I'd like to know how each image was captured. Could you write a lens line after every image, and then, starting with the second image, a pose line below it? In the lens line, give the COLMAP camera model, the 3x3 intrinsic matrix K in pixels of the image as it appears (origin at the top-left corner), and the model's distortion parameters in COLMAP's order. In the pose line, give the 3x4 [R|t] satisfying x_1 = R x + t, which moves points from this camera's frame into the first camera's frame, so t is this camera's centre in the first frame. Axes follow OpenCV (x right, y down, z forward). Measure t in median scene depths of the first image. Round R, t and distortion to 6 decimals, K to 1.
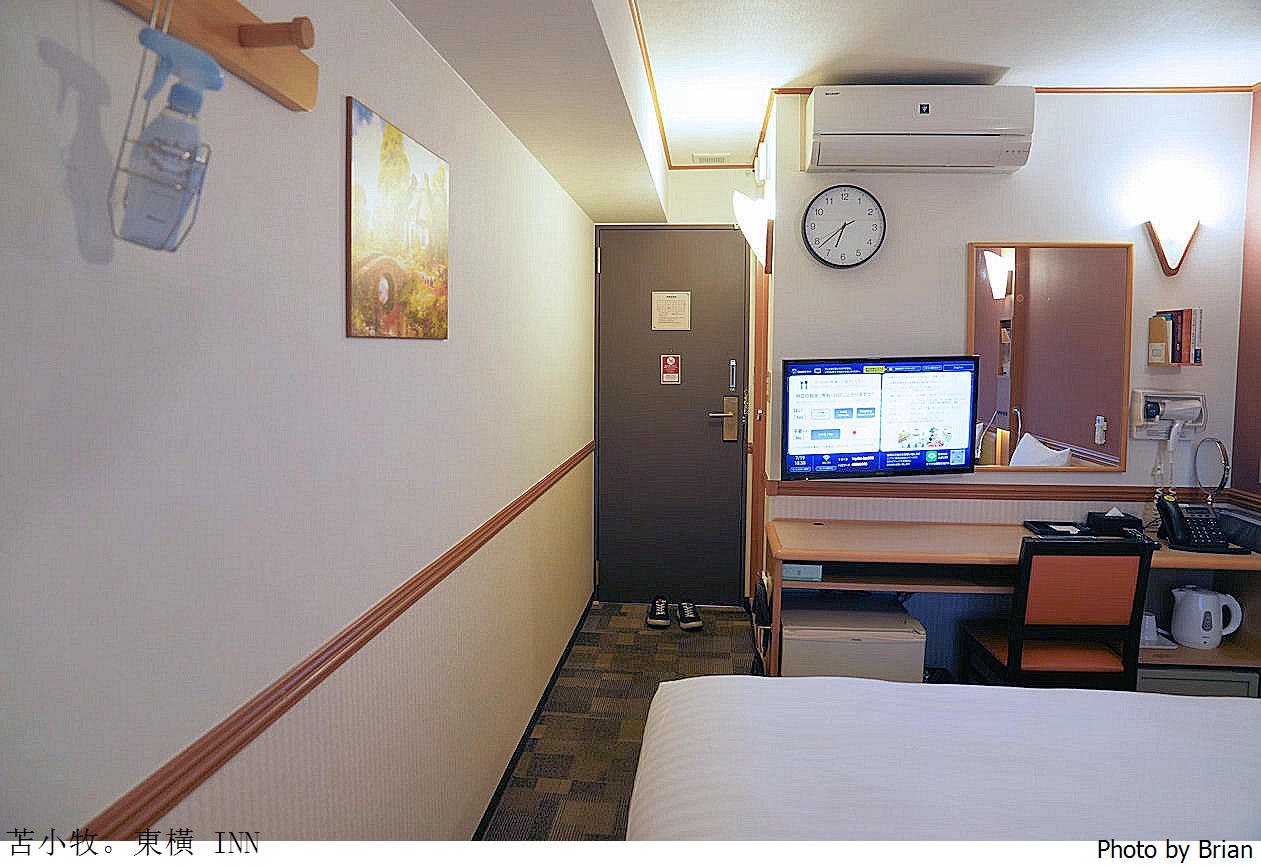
lens RADIAL K [[904.7, 0, 629.1], [0, 904.7, 427.4], [0, 0, 1]] dist [-0.123485, 0.076563]
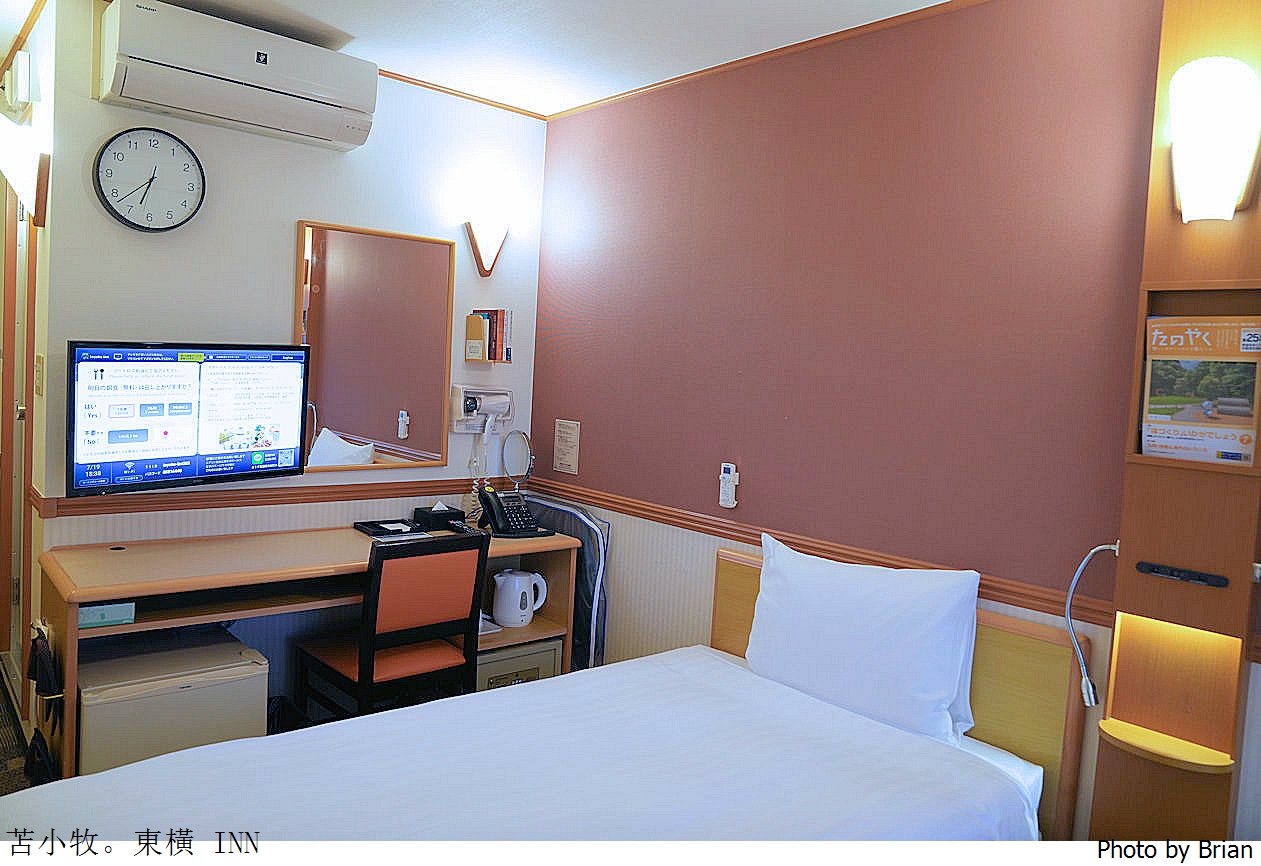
lens RADIAL K [[904.7, 0, 691.5], [0, 904.7, 420.9], [0, 0, 1]] dist [-0.123485, 0.076563]
pose [[0.659687, -0.013027, 0.751428, -0.030960], [0.013523, 0.999894, 0.005463, -0.003346], [-0.751419, 0.006557, 0.659793, 0.110818]]
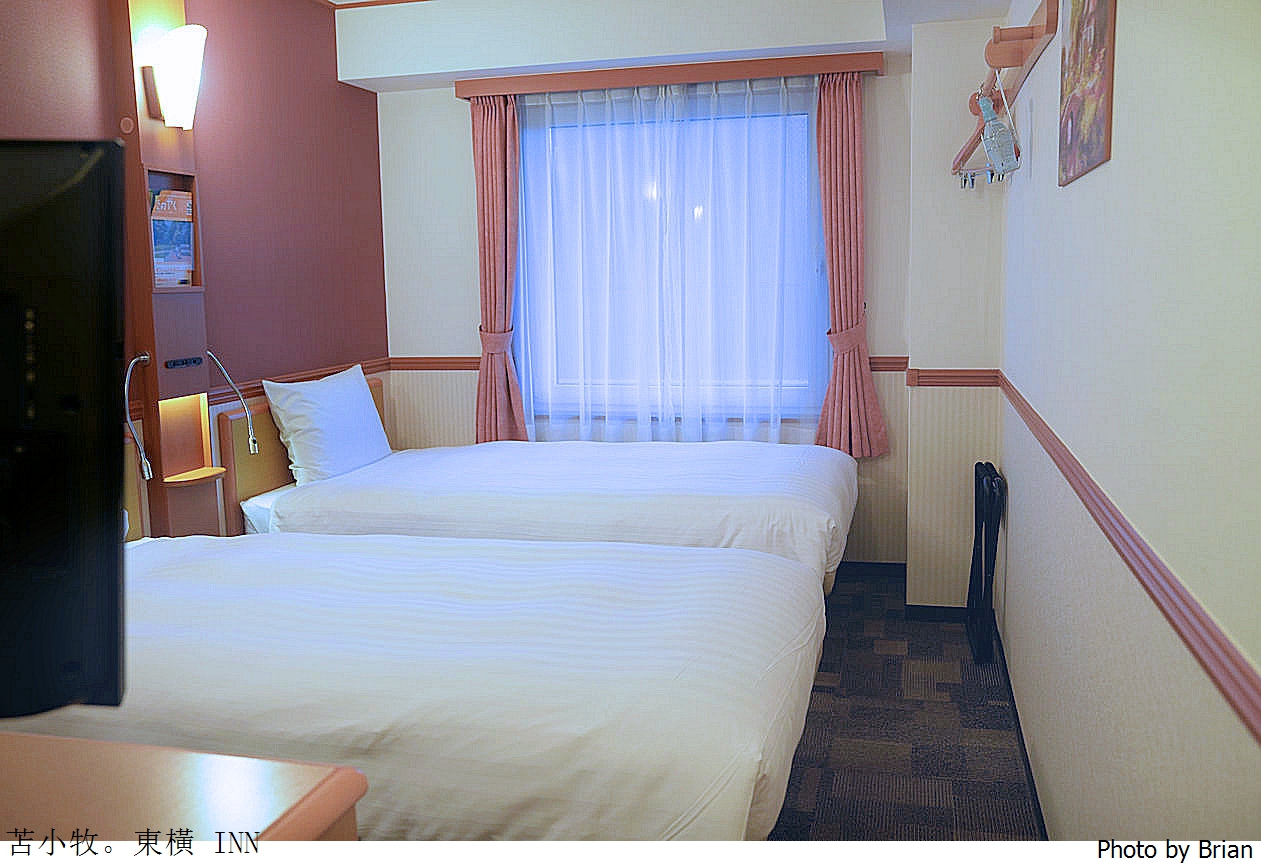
lens RADIAL K [[1116.3, 0, 629.9], [0, 1116.3, 434.1], [0, 0, 1]] dist [-0.056063, 0.042517]
pose [[-0.989471, -0.012342, 0.144203, 0.044430], [0.020643, 0.974137, 0.225015, -0.113692], [-0.143251, 0.225622, -0.963625, 2.168151]]
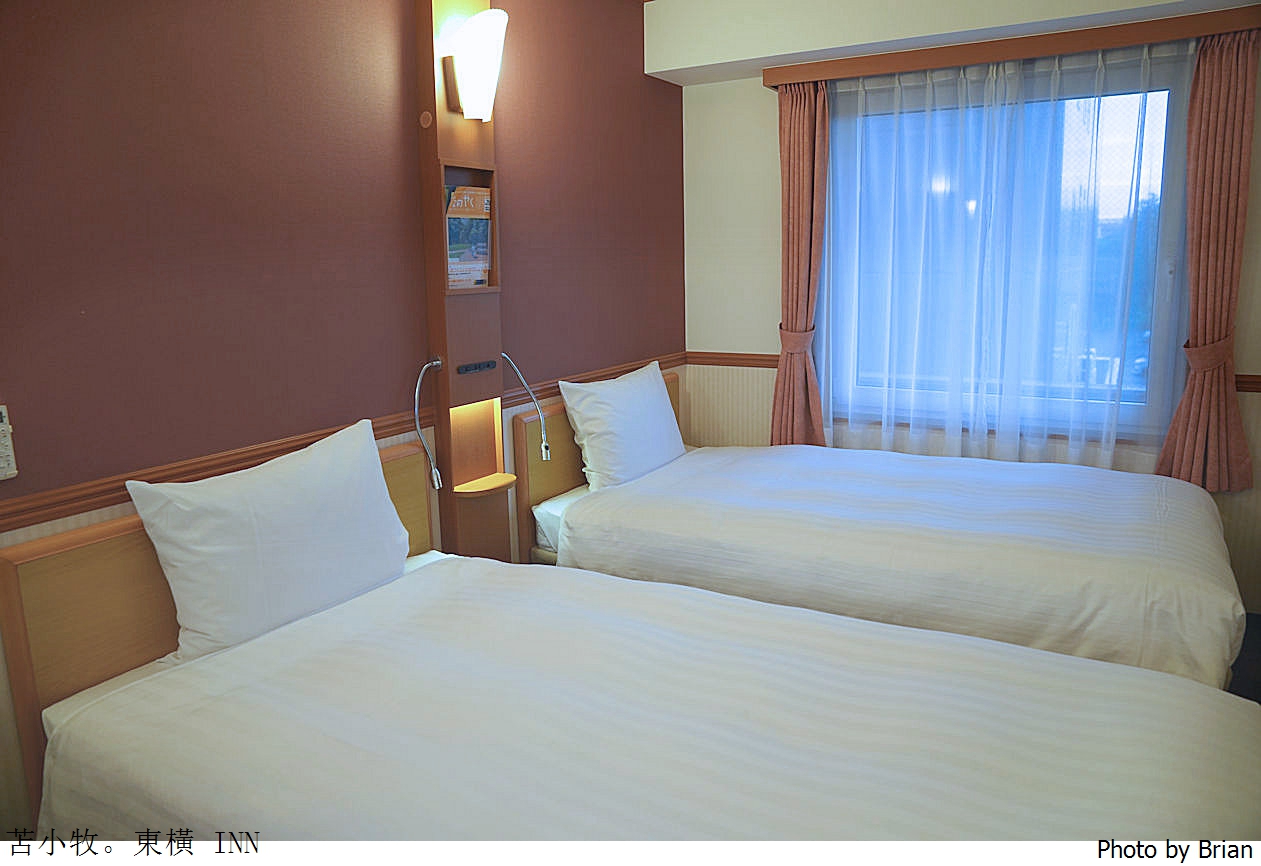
lens RADIAL K [[904.7, 0, 620.0], [0, 904.7, 439.6], [0, 0, 1]] dist [-0.123485, 0.076563]
pose [[-0.910936, -0.069735, 0.406611, 0.258751], [0.047226, 0.961504, 0.270703, -0.096116], [-0.409836, 0.265796, -0.872575, 1.630980]]
